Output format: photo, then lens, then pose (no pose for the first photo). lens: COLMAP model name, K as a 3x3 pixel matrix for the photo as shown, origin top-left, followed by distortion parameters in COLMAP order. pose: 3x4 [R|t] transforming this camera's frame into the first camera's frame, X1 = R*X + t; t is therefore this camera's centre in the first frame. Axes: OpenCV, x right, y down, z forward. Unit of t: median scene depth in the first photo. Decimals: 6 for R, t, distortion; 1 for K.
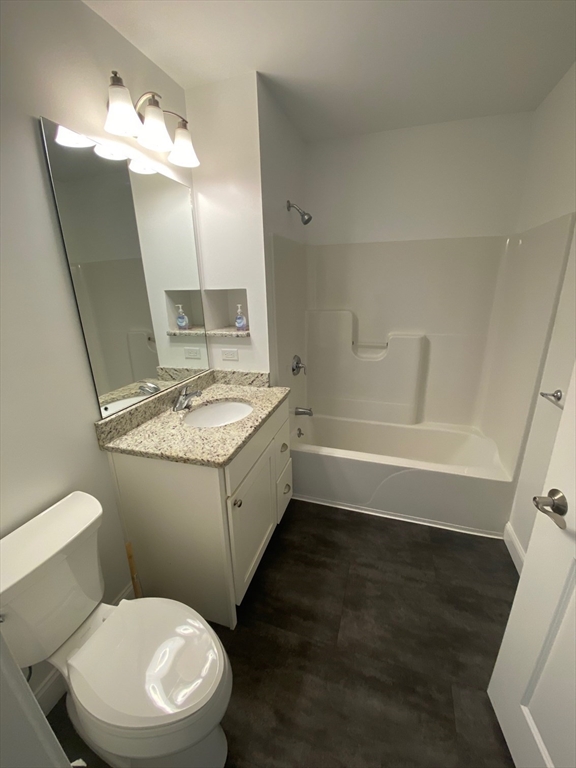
lens RADIAL K [[309.2, 0, 291.2], [0, 309.2, 384.8], [0, 0, 1]] dist [-0.002031, -0.000713]
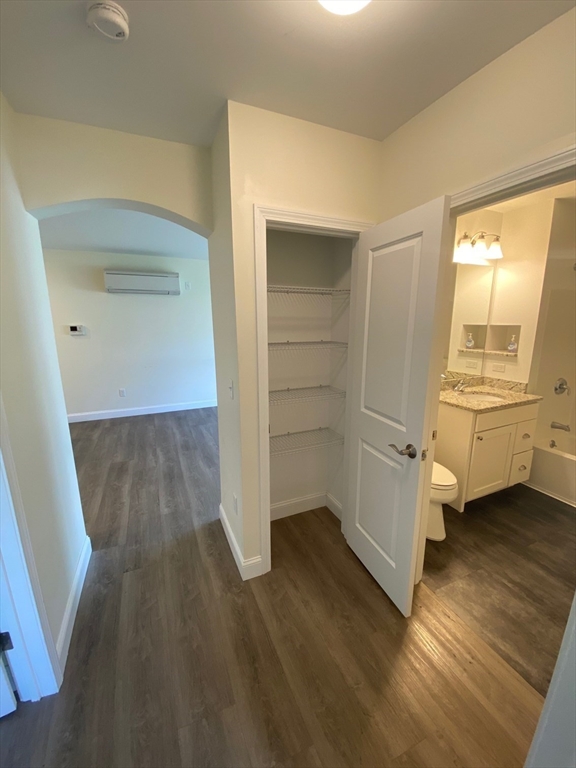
lens RADIAL K [[309.2, 0, 291.2], [0, 309.2, 384.8], [0, 0, 1]] dist [-0.002031, -0.000713]
pose [[0.665001, 0.171271, -0.726938, 0.238539], [-0.234336, 0.972045, 0.014649, 0.199999], [0.709126, 0.160607, 0.686546, -0.736358]]
